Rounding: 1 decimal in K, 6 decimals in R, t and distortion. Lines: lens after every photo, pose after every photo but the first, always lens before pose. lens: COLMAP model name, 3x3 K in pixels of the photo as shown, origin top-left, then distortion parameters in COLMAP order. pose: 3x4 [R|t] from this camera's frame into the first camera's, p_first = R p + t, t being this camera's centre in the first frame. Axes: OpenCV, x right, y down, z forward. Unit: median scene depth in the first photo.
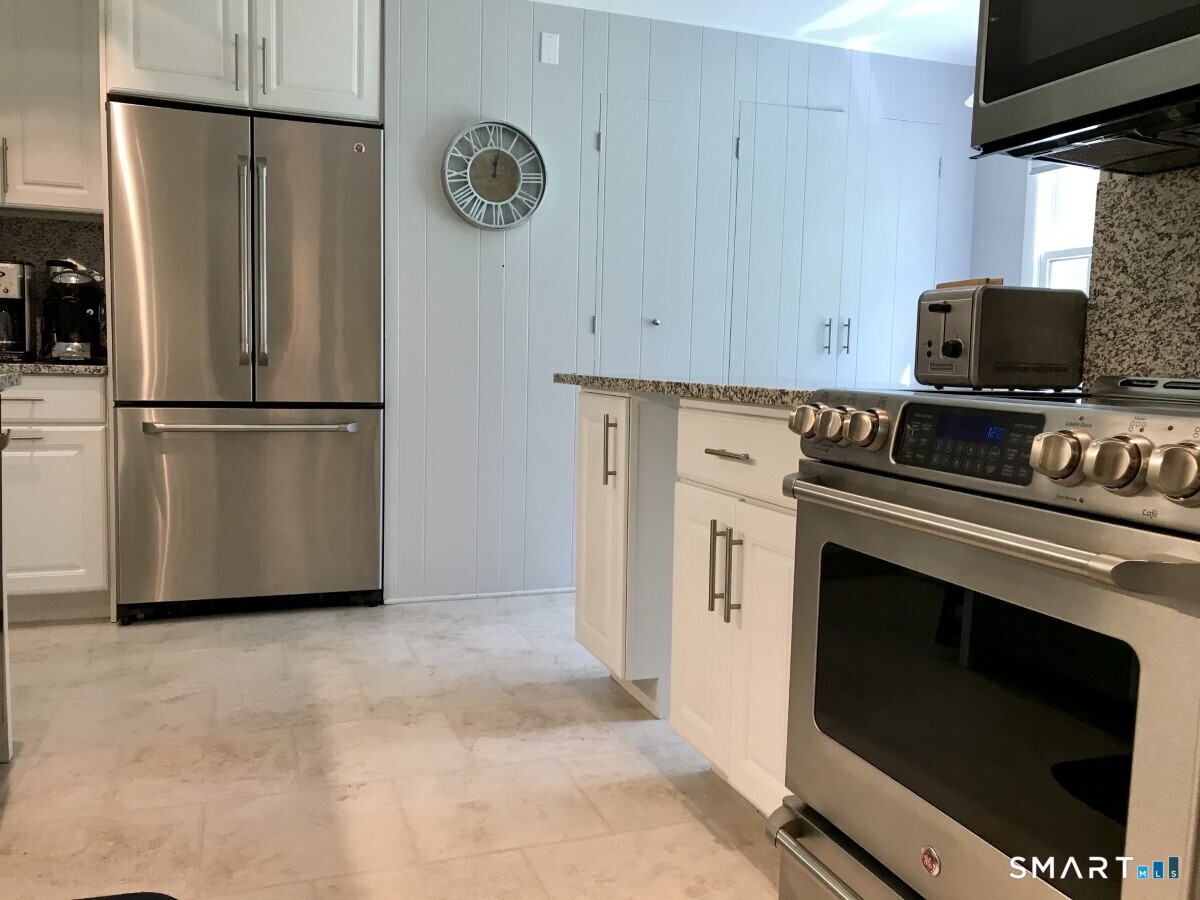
lens RADIAL K [[996.7, 0, 596.3], [0, 996.7, 448.5], [0, 0, 1]] dist [0.045214, -0.007429]
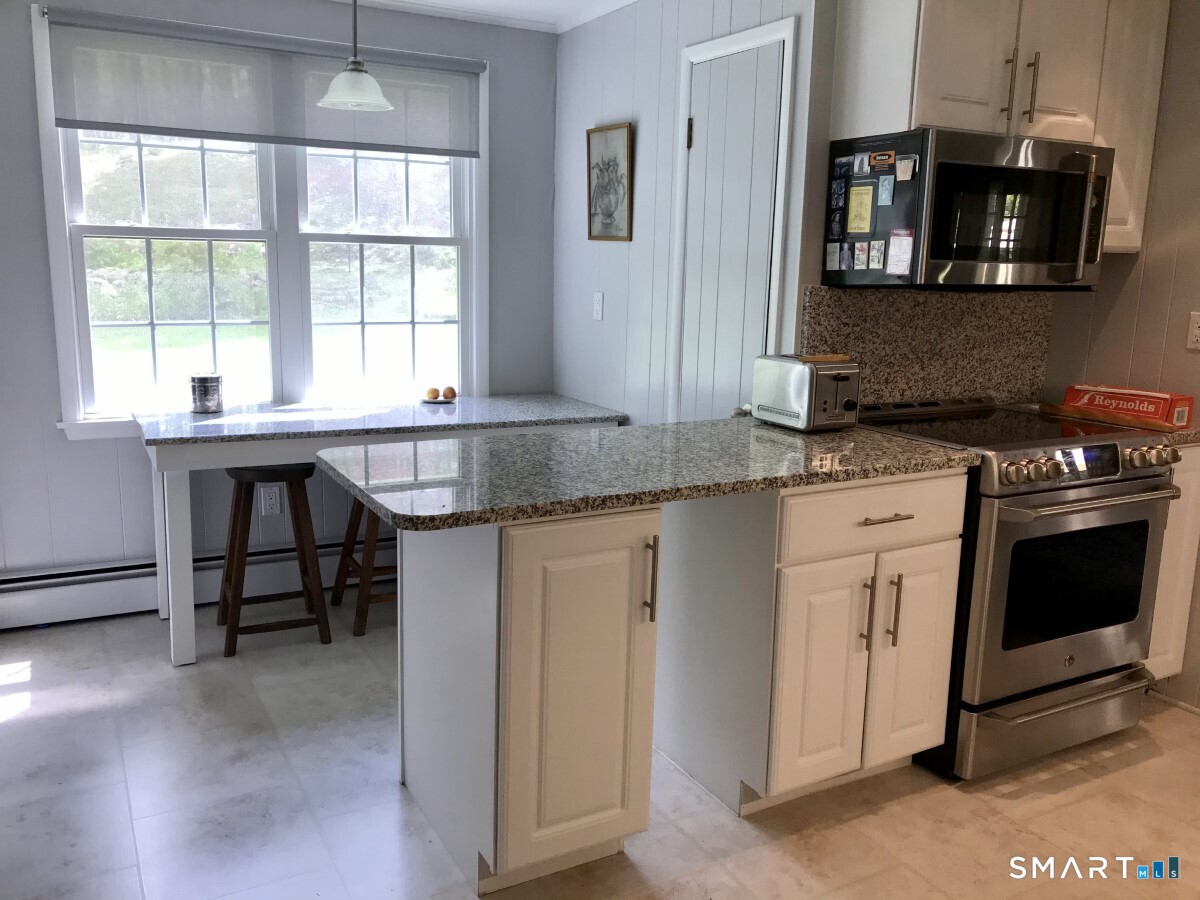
lens RADIAL K [[996.7, 0, 596.3], [0, 996.7, 446.2], [0, 0, 1]] dist [0.045214, -0.007429]
pose [[-0.161636, -0.214911, 0.963165, -1.024207], [0.065853, 0.971475, 0.227817, -0.404229], [-0.984651, 0.100251, -0.142872, 1.598915]]
